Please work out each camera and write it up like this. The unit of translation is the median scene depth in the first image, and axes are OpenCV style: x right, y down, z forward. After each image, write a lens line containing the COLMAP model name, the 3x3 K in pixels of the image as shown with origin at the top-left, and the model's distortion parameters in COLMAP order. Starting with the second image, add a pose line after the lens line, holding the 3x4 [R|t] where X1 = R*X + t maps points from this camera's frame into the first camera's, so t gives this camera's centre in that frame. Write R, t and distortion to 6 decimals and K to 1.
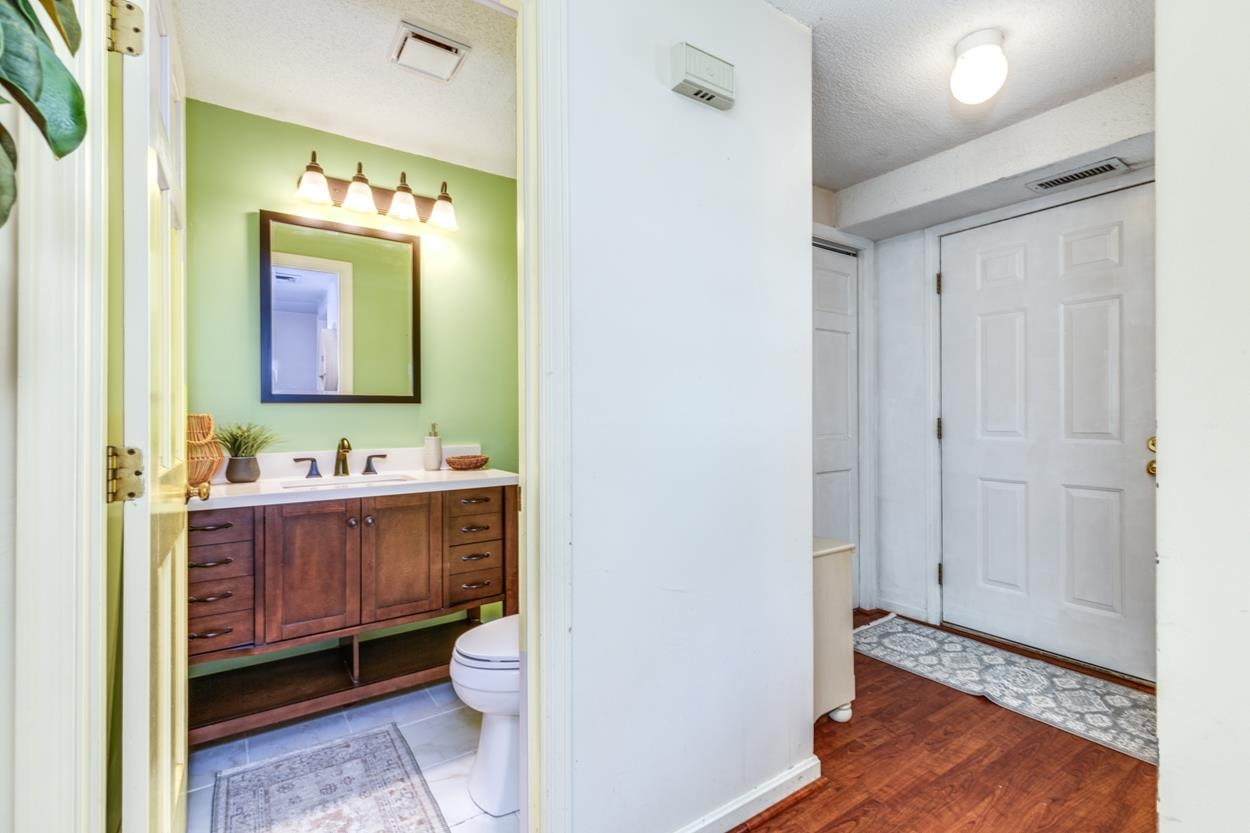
lens RADIAL K [[552.9, 0, 625.0], [0, 552.9, 416.5], [0, 0, 1]] dist [0.000715, -0.001245]
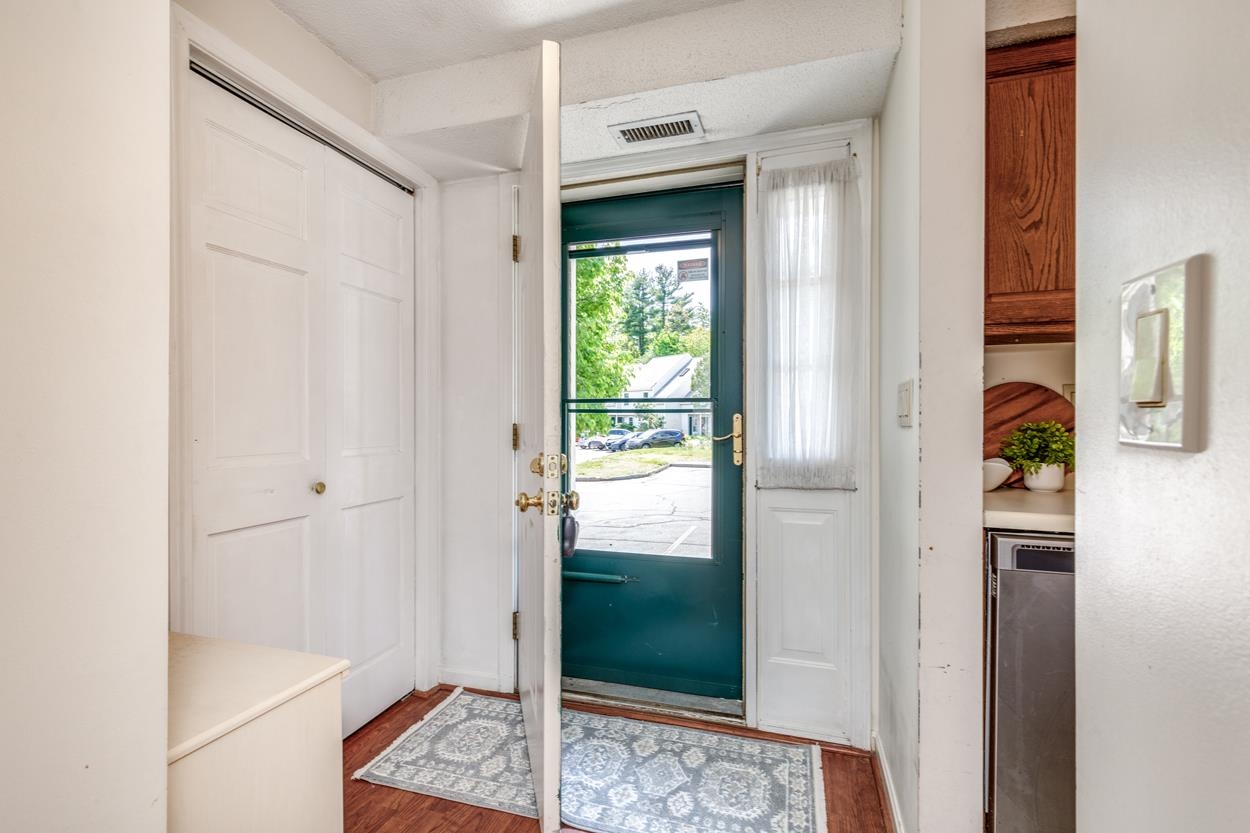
lens RADIAL K [[559.2, 0, 623.7], [0, 559.2, 424.1], [0, 0, 1]] dist [0.001999, 0.000296]
pose [[0.785291, 0.003052, 0.619119, 0.234530], [-0.004552, 0.999989, 0.000844, 0.003437], [-0.619110, -0.003481, 0.785296, 0.336549]]
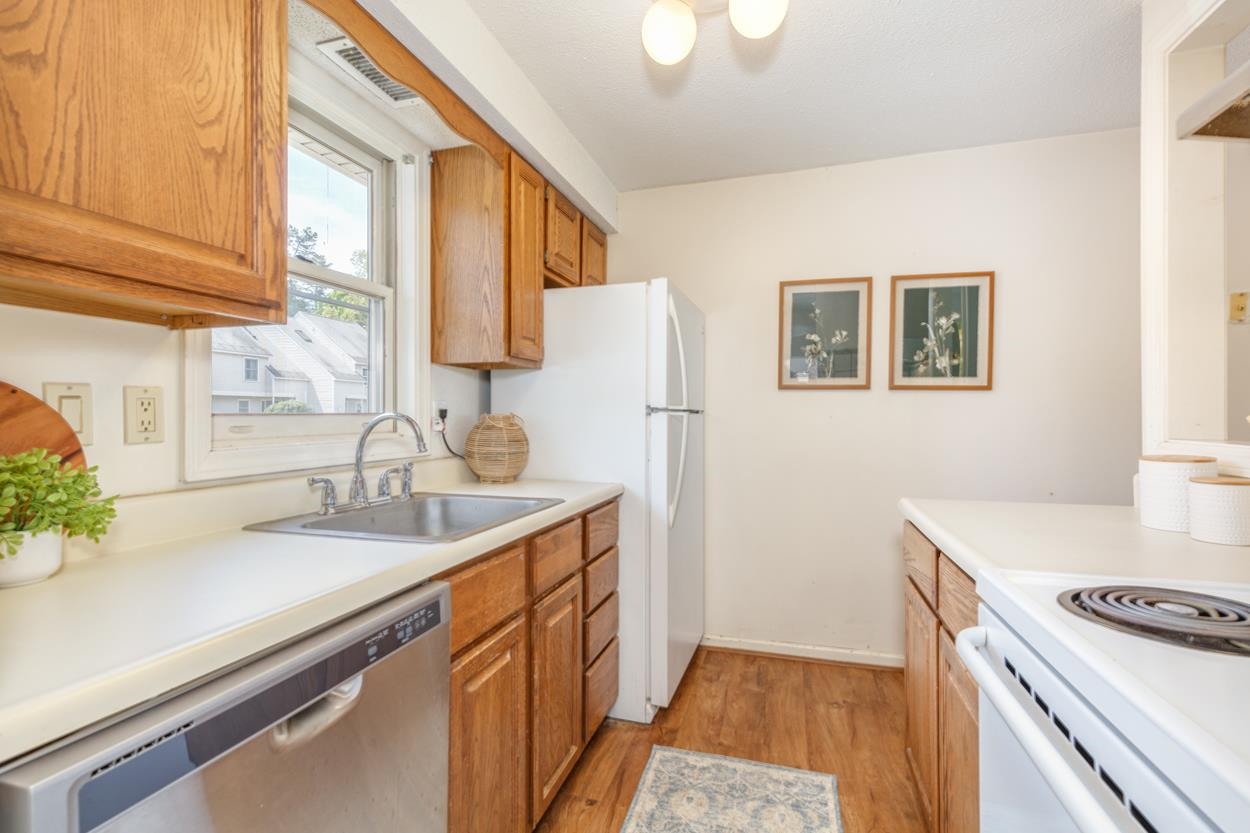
lens RADIAL K [[571.2, 0, 619.3], [0, 571.2, 414.1], [0, 0, 1]] dist [0.006634, -0.000087]
pose [[-0.627918, 0.010089, 0.778214, 0.511406], [0.006186, 0.999949, -0.007973, -0.018951], [-0.778255, -0.000192, -0.627948, 0.480244]]
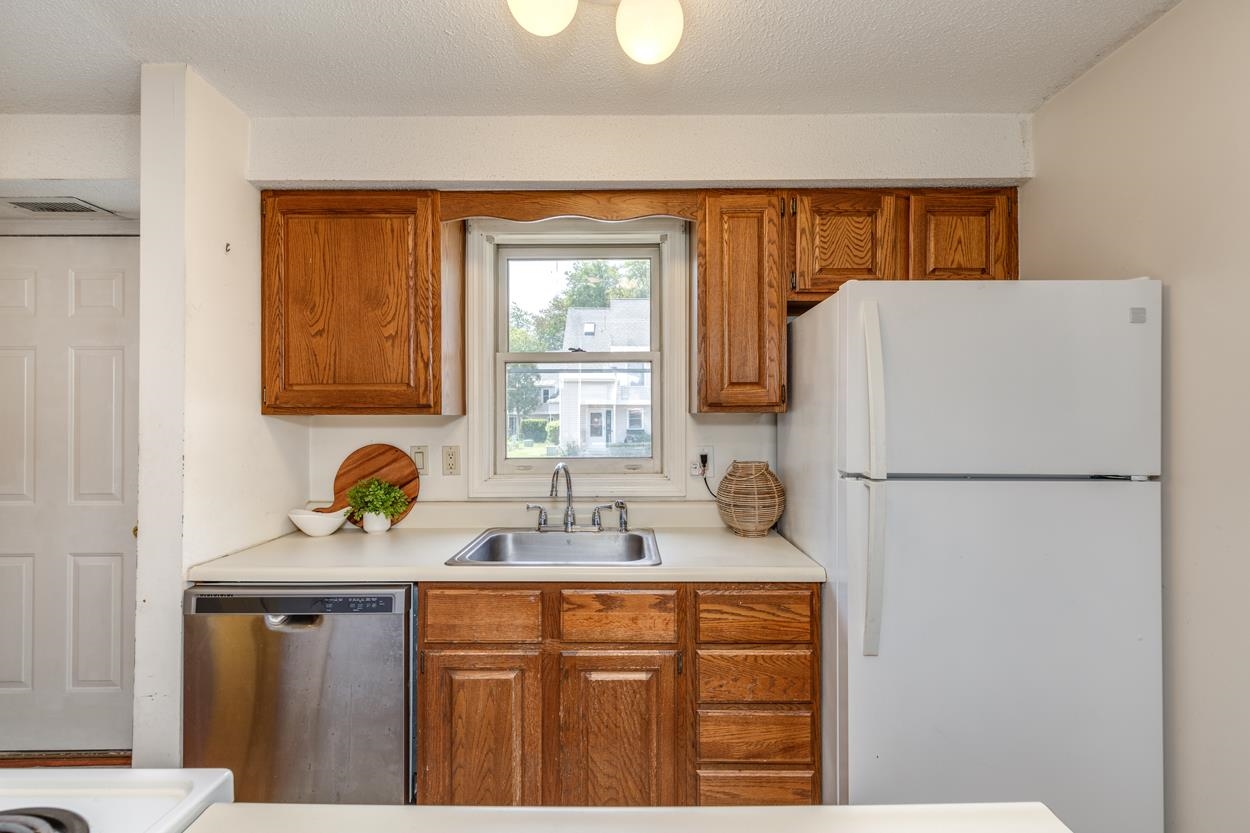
lens RADIAL K [[570.5, 0, 630.6], [0, 570.5, 413.3], [0, 0, 1]] dist [0.002652, 0.000341]
pose [[0.559467, 0.011887, 0.828767, 0.528840], [-0.000621, 0.999903, -0.013923, -0.086047], [-0.828852, 0.007275, 0.559420, -0.243076]]
